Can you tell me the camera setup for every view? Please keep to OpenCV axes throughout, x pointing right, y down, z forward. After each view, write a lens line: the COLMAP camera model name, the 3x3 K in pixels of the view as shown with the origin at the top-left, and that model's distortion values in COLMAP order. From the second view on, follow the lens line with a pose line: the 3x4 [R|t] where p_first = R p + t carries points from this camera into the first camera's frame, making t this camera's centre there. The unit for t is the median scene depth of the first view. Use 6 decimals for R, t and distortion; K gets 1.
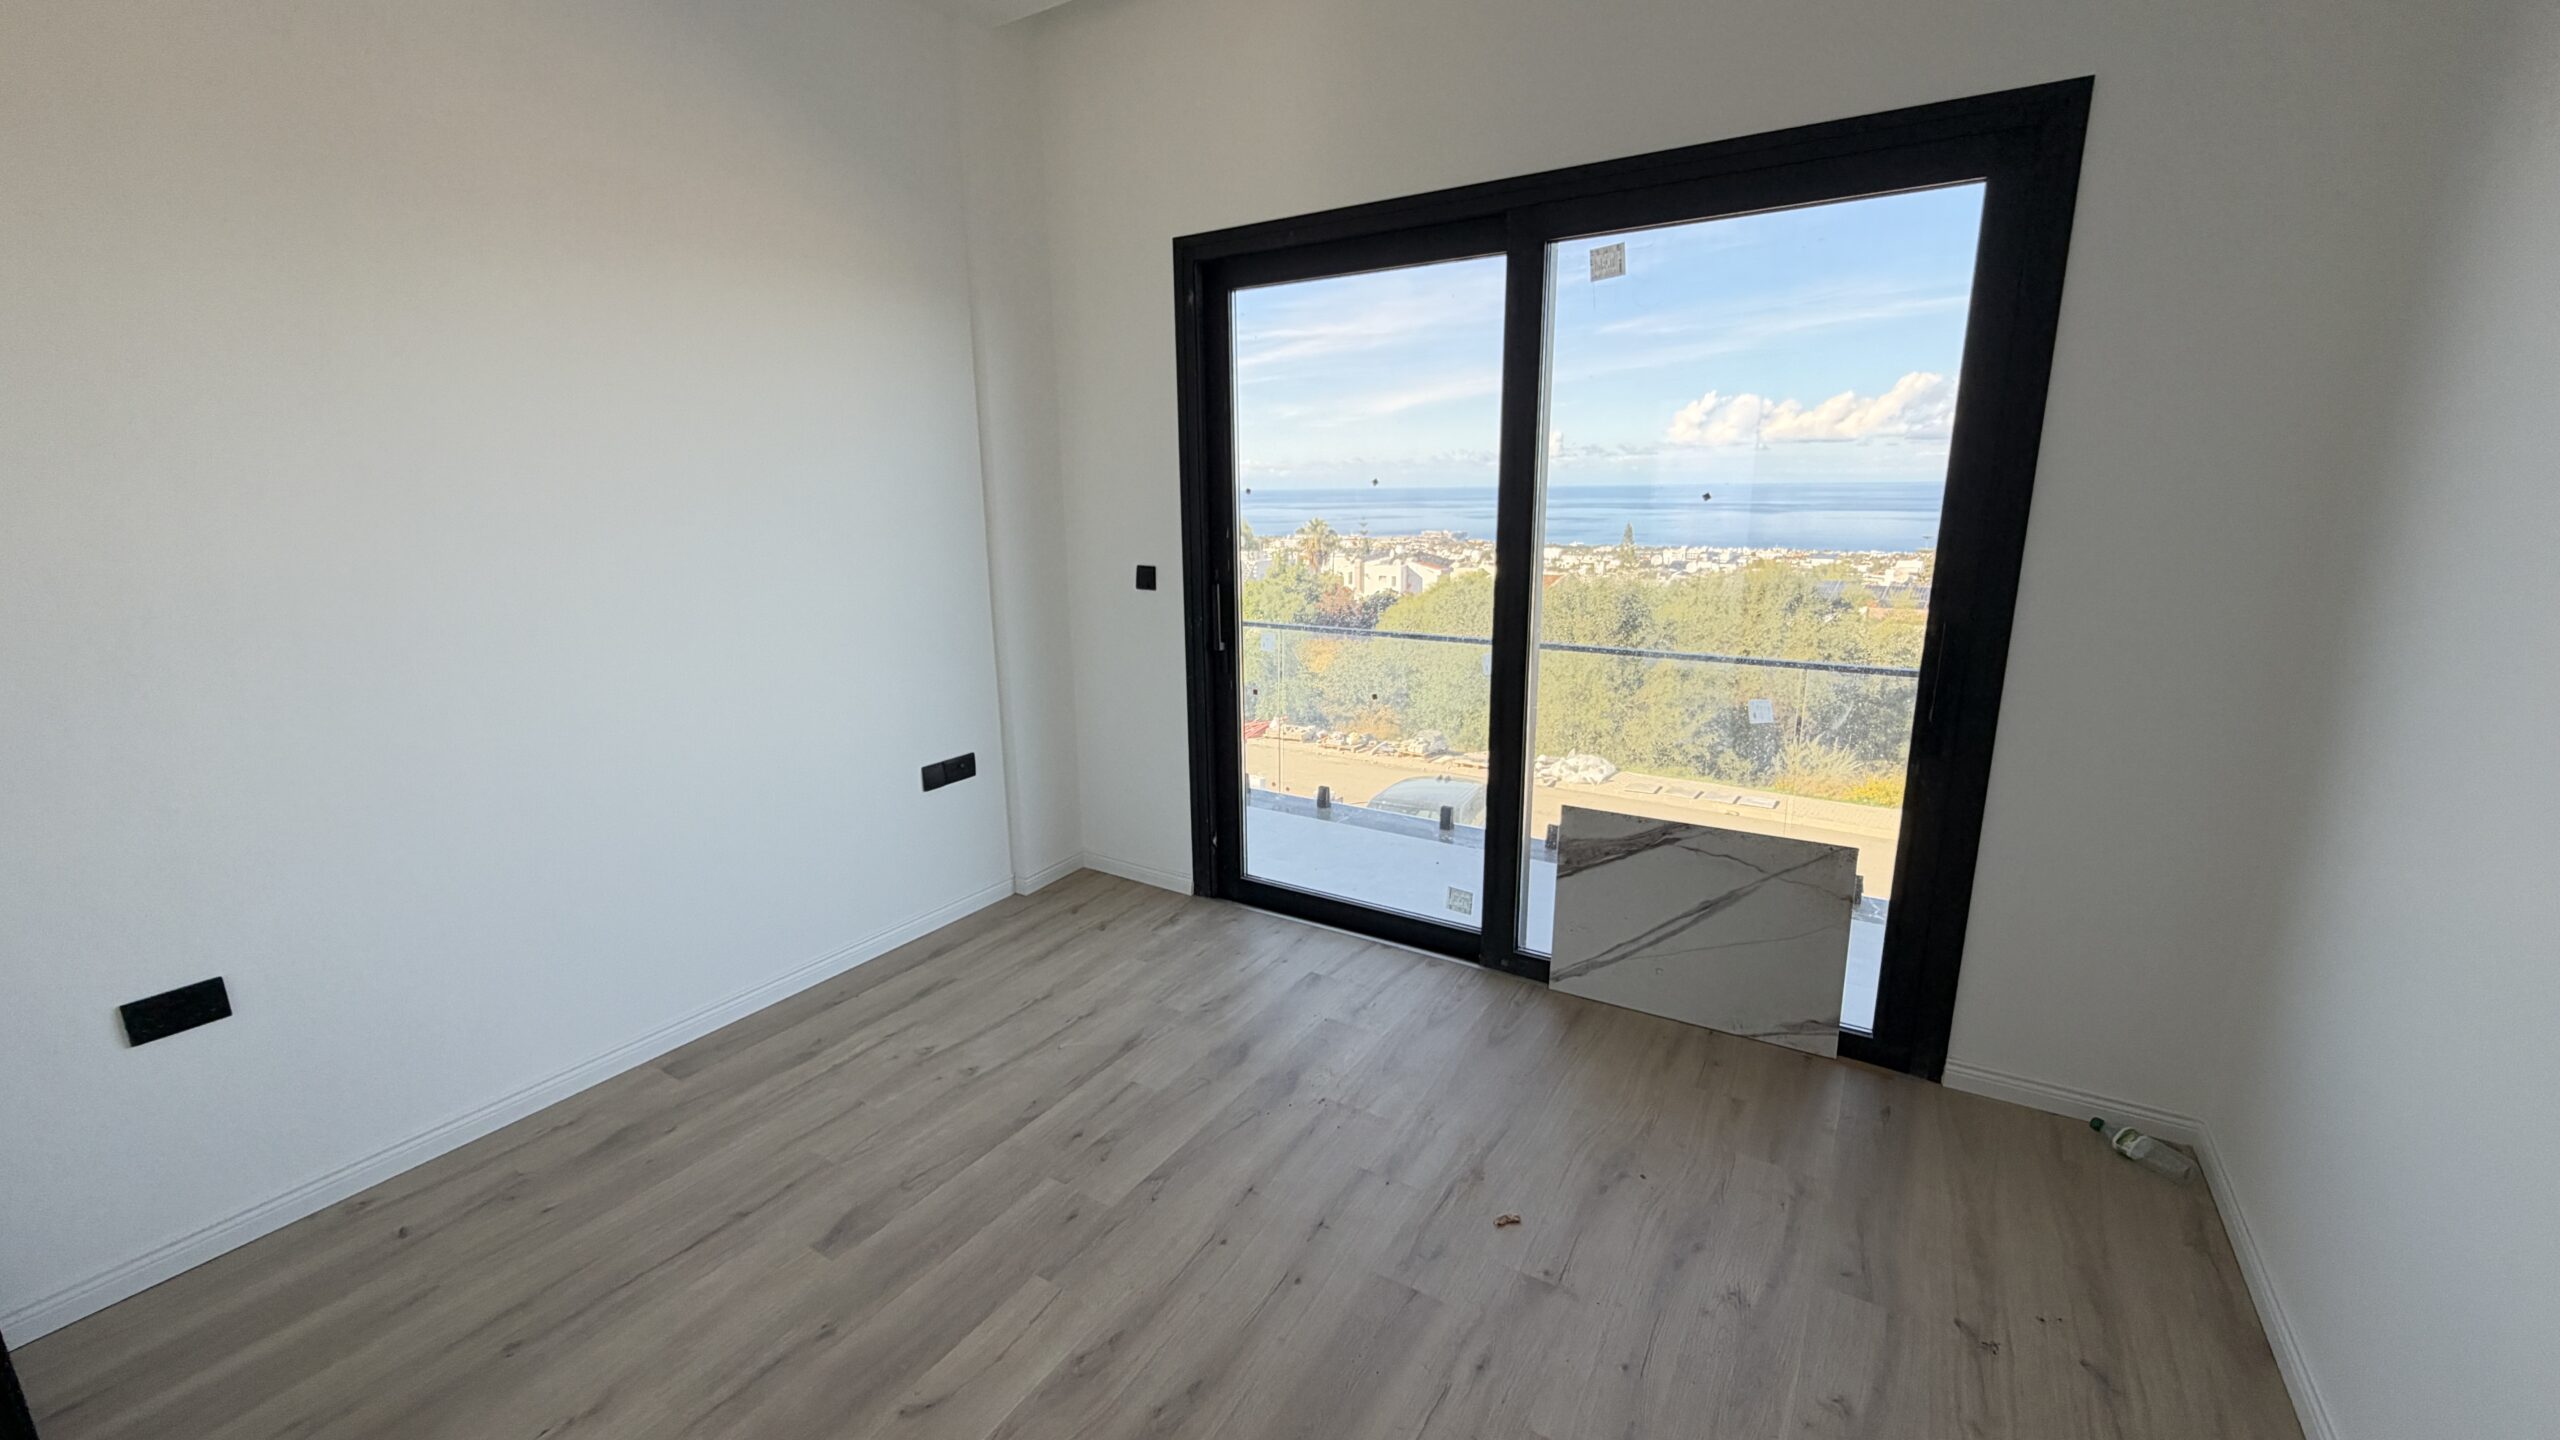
lens RADIAL K [[1007.8, 0, 1275.6], [0, 1007.8, 746.7], [0, 0, 1]] dist [0.000218, 0.000417]
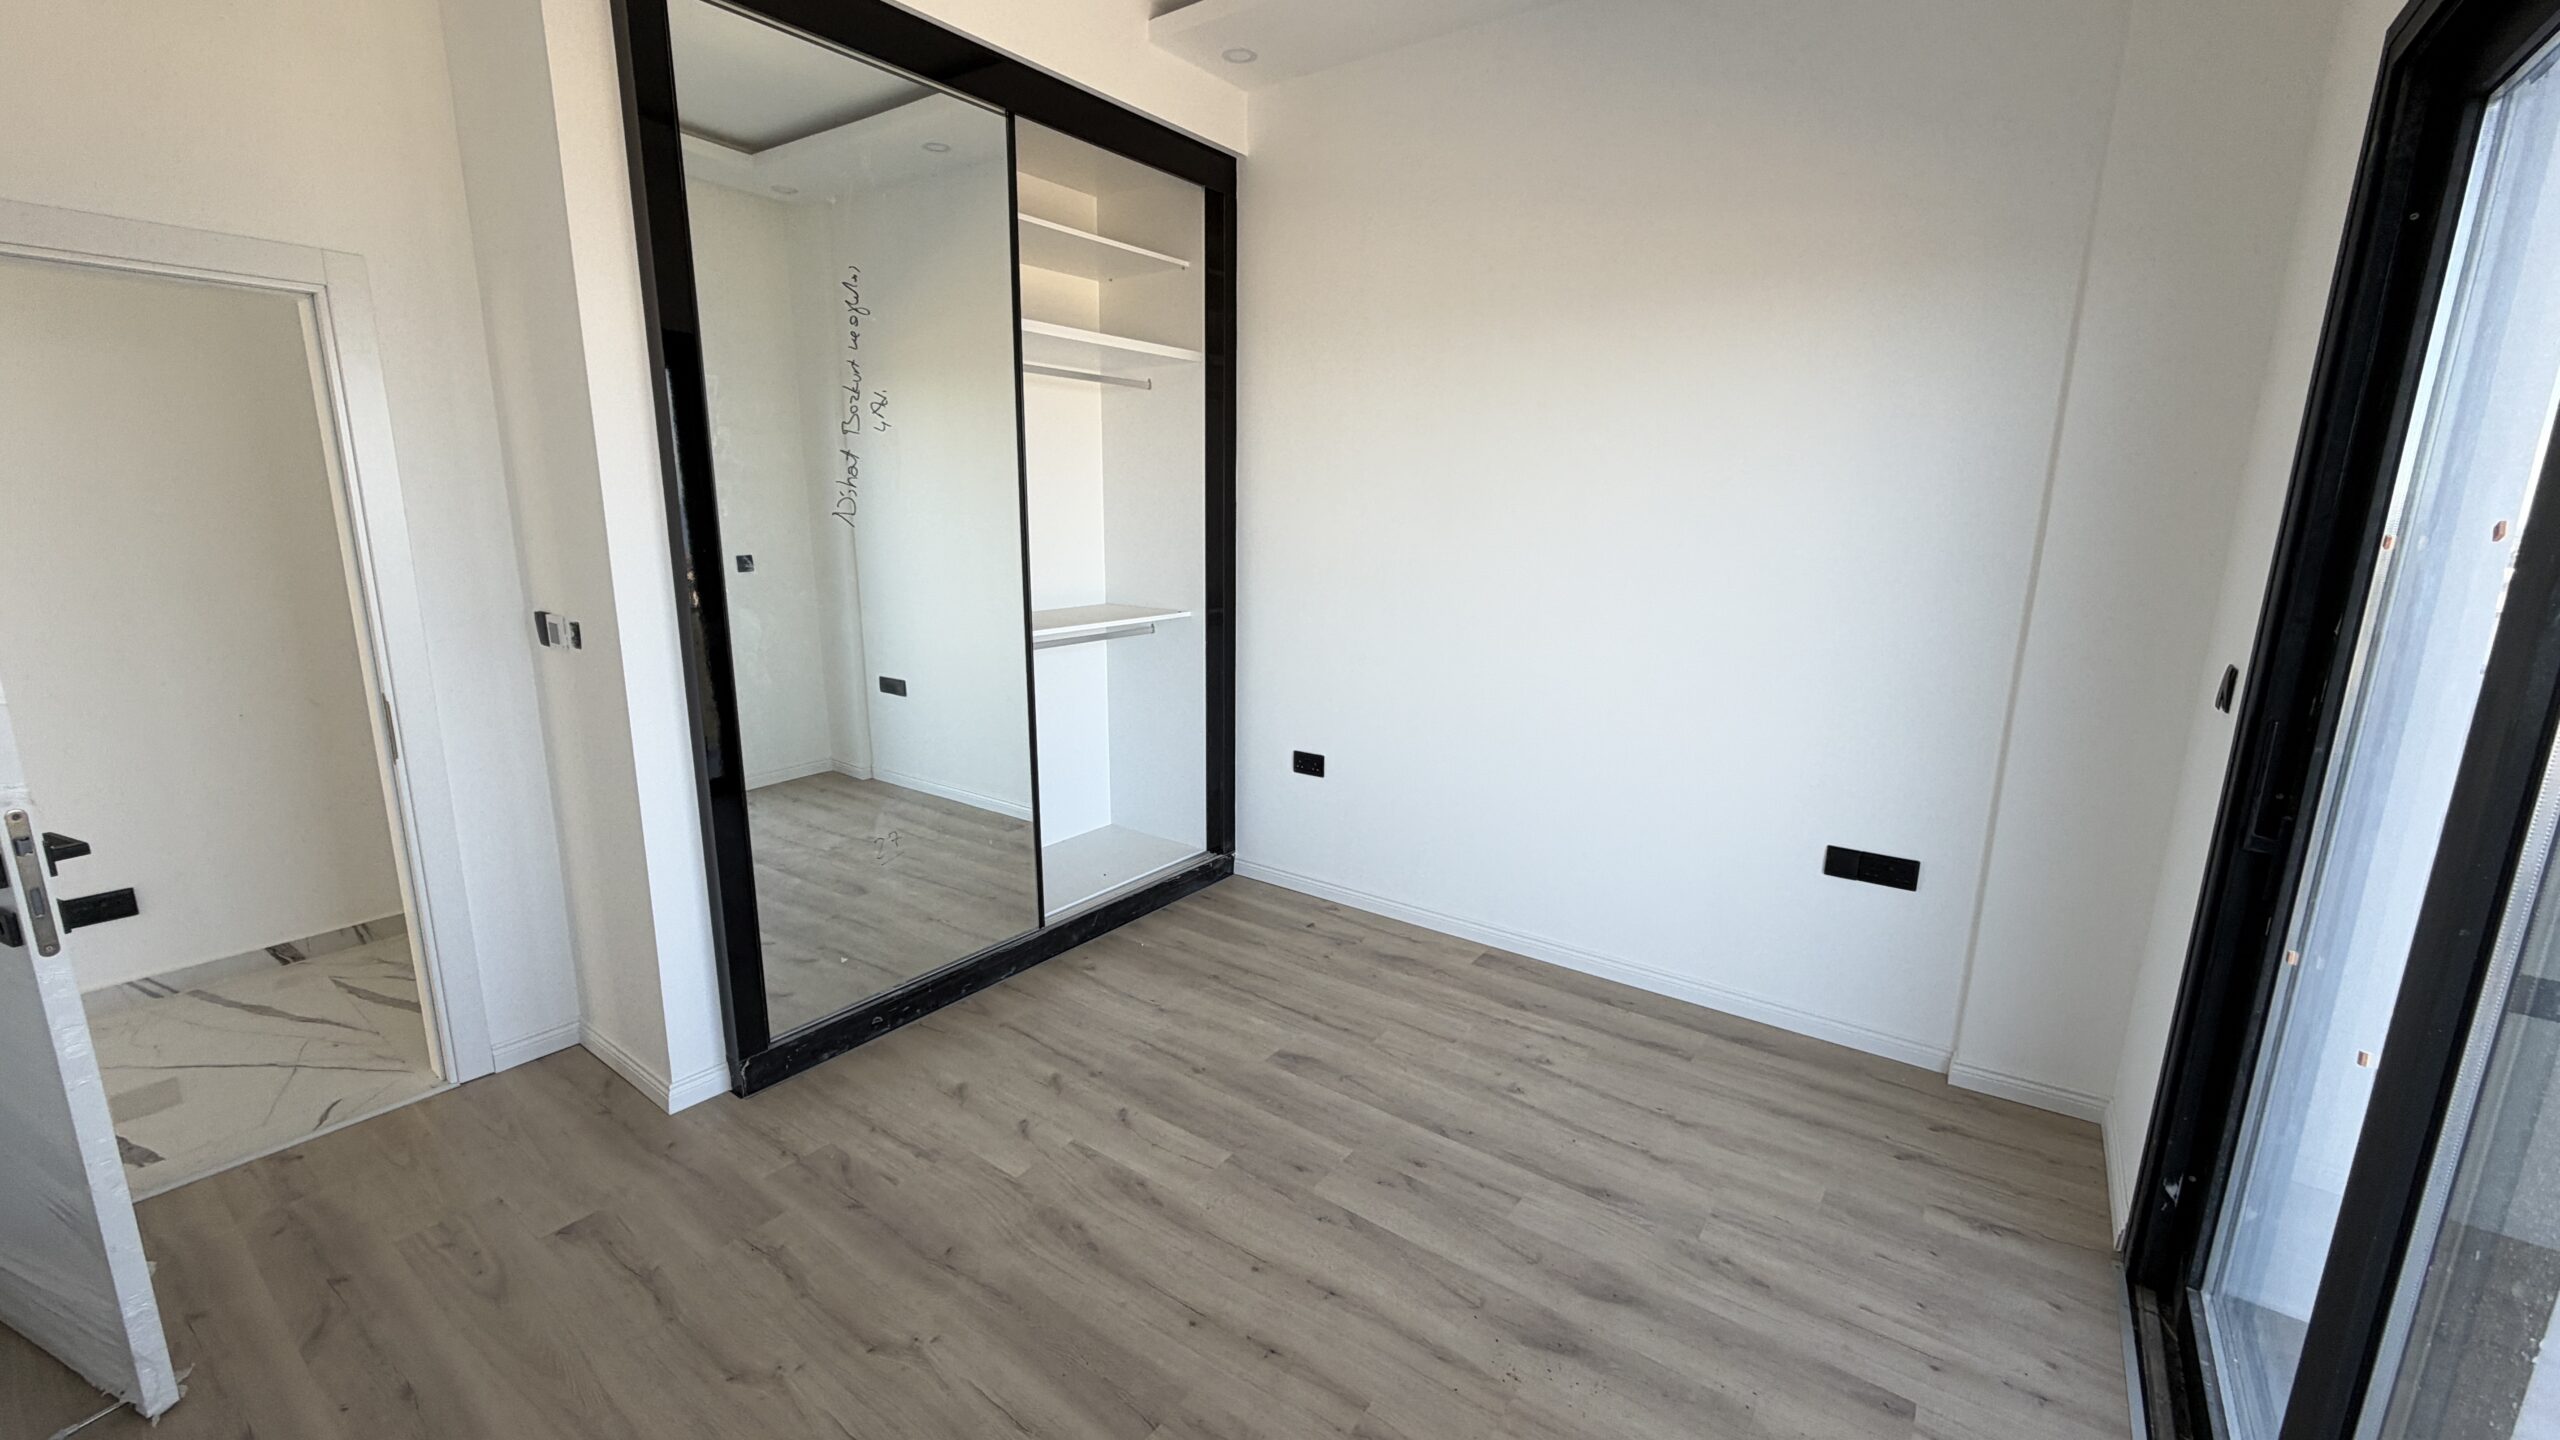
lens RADIAL K [[1007.8, 0, 1269.5], [0, 1007.8, 728.5], [0, 0, 1]] dist [0.000218, 0.000417]
pose [[-0.061467, 0.234181, -0.970248, 0.700460], [-0.266219, 0.933024, 0.242062, -0.222989], [0.961951, 0.273177, 0.004993, 0.766228]]
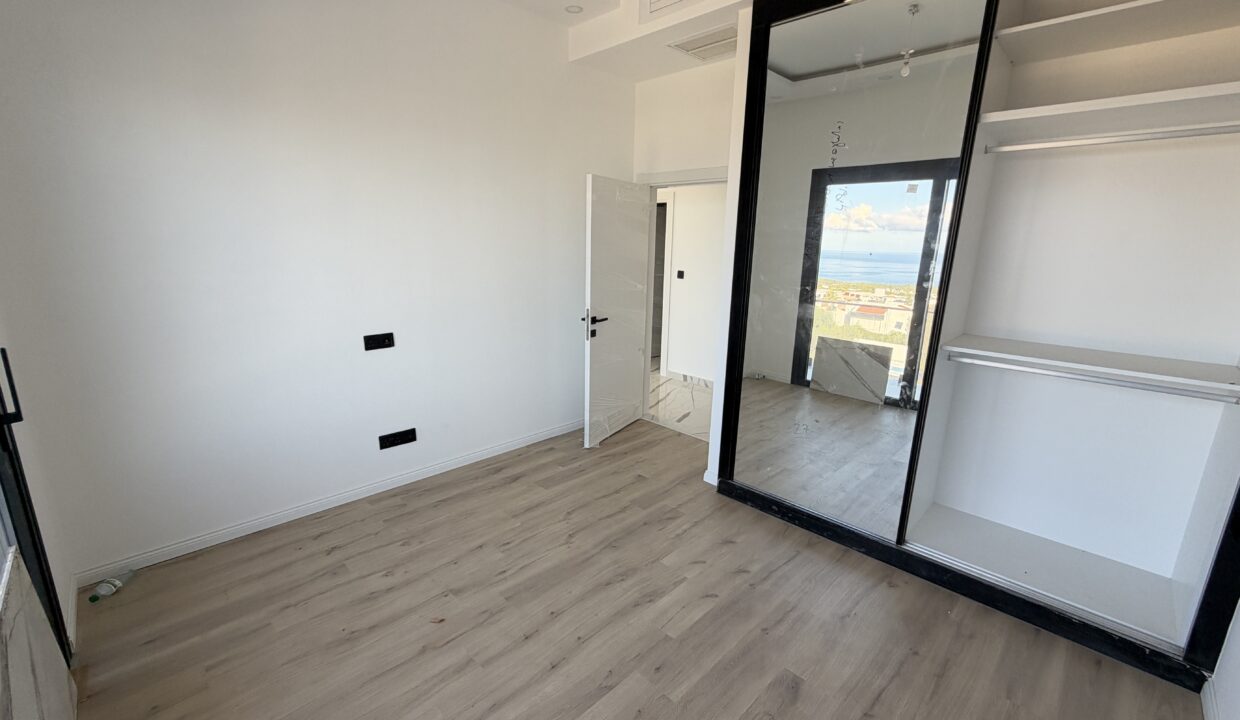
lens RADIAL K [[513.4, 0, 629.8], [0, 513.4, 370.1], [0, 0, 1]] dist [0.001384, 0.000024]
pose [[-0.980928, -0.056373, 0.186019, -0.266960], [0.040990, 0.875502, 0.481473, -0.383889], [-0.190002, 0.479915, -0.856493, 1.403530]]
